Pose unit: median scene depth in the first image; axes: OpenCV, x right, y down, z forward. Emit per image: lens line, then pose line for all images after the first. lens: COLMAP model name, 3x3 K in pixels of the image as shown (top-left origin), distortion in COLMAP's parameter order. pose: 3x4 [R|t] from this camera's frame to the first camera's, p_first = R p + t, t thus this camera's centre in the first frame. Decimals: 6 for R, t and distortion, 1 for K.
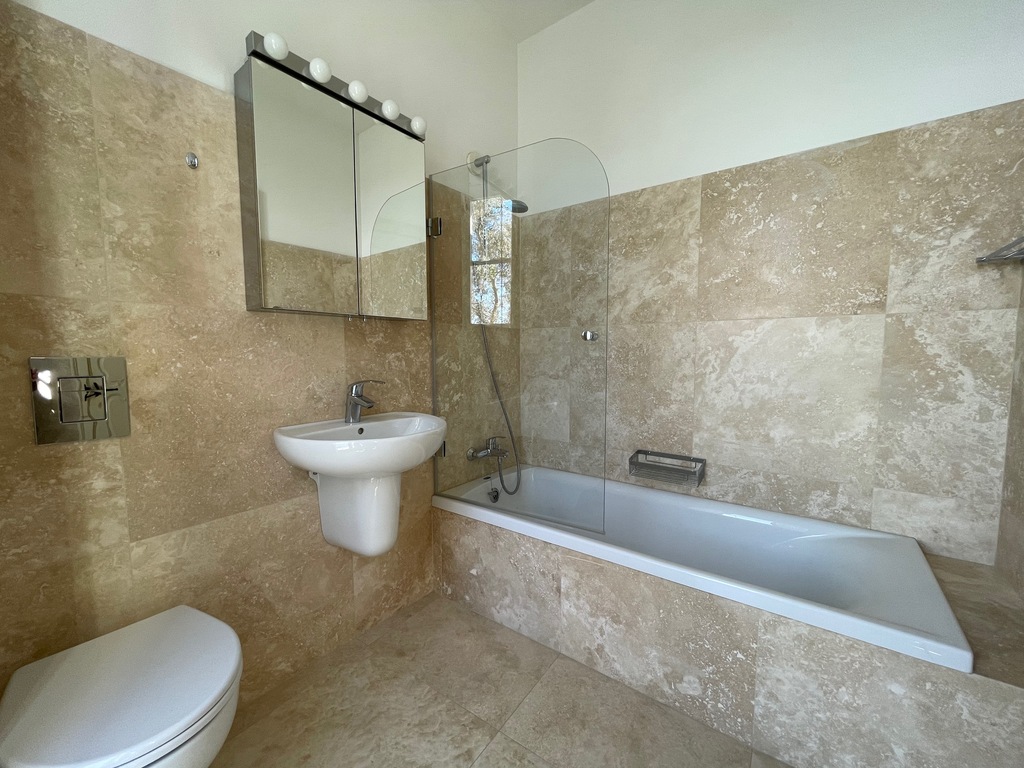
lens RADIAL K [[412.3, 0, 515.1], [0, 412.3, 382.0], [0, 0, 1]] dist [-0.002135, -0.000654]
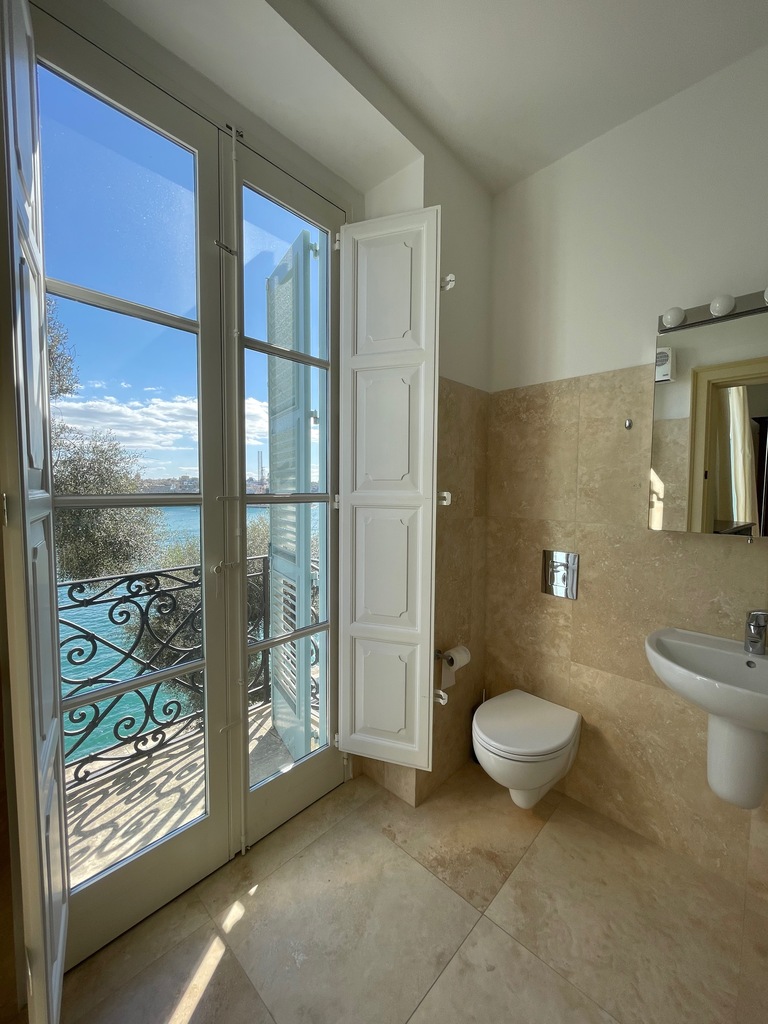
lens RADIAL K [[412.3, 0, 387.4], [0, 412.3, 511.7], [0, 0, 1]] dist [-0.002135, -0.000654]
pose [[-0.151501, 0.059175, -0.986684, 0.775356], [-0.083909, 0.993833, 0.072488, -0.266404], [0.984889, 0.093774, -0.145601, 0.405221]]
